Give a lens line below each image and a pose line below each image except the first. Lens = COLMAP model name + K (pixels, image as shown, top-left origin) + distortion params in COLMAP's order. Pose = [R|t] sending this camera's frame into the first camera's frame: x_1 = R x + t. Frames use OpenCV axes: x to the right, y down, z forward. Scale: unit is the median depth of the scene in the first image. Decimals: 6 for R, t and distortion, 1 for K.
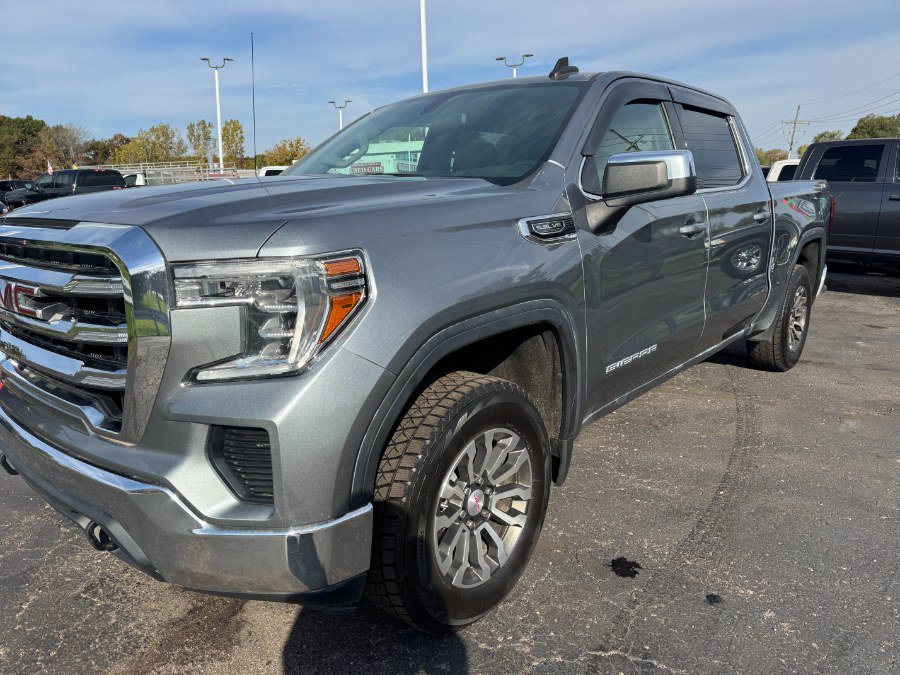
lens RADIAL K [[629.2, 0, 452.2], [0, 629.2, 340.6], [0, 0, 1]] dist [0.016185, -0.014219]
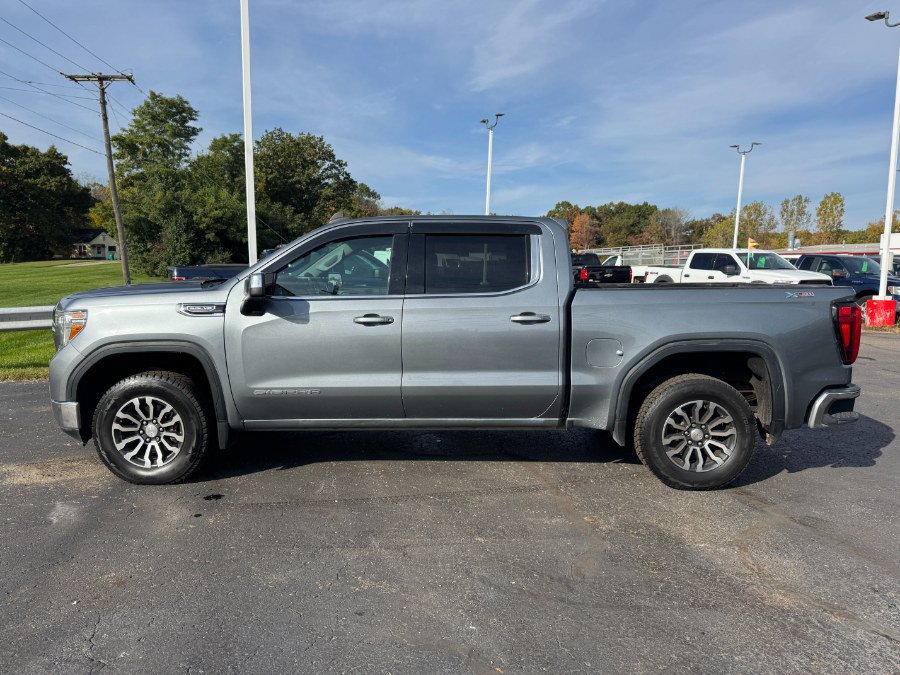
lens RADIAL K [[629.2, 0, 449.1], [0, 629.2, 336.2], [0, 0, 1]] dist [0.016185, -0.014219]
pose [[0.653145, 0.095474, -0.751190, 2.170877], [-0.186348, 0.981778, -0.037244, -0.160669], [0.733945, 0.164309, 0.659035, 0.245676]]
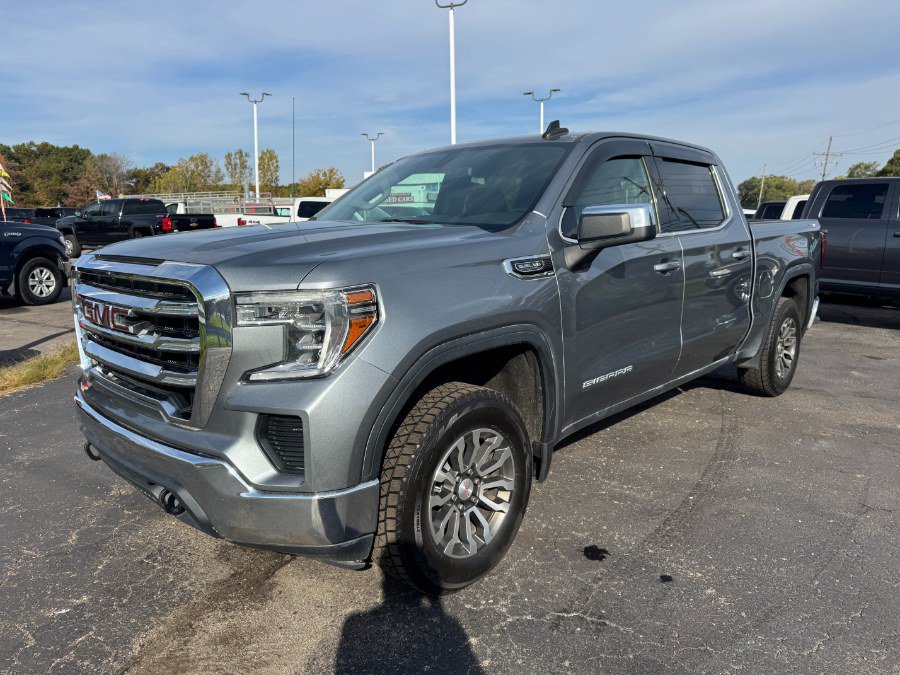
lens RADIAL K [[629.2, 0, 452.9], [0, 629.2, 338.8], [0, 0, 1]] dist [0.016185, -0.014219]
pose [[0.999003, 0.015578, -0.041839, 0.055216], [-0.017479, 0.998813, -0.045456, 0.019504], [0.041081, 0.046141, 0.998090, -0.219829]]
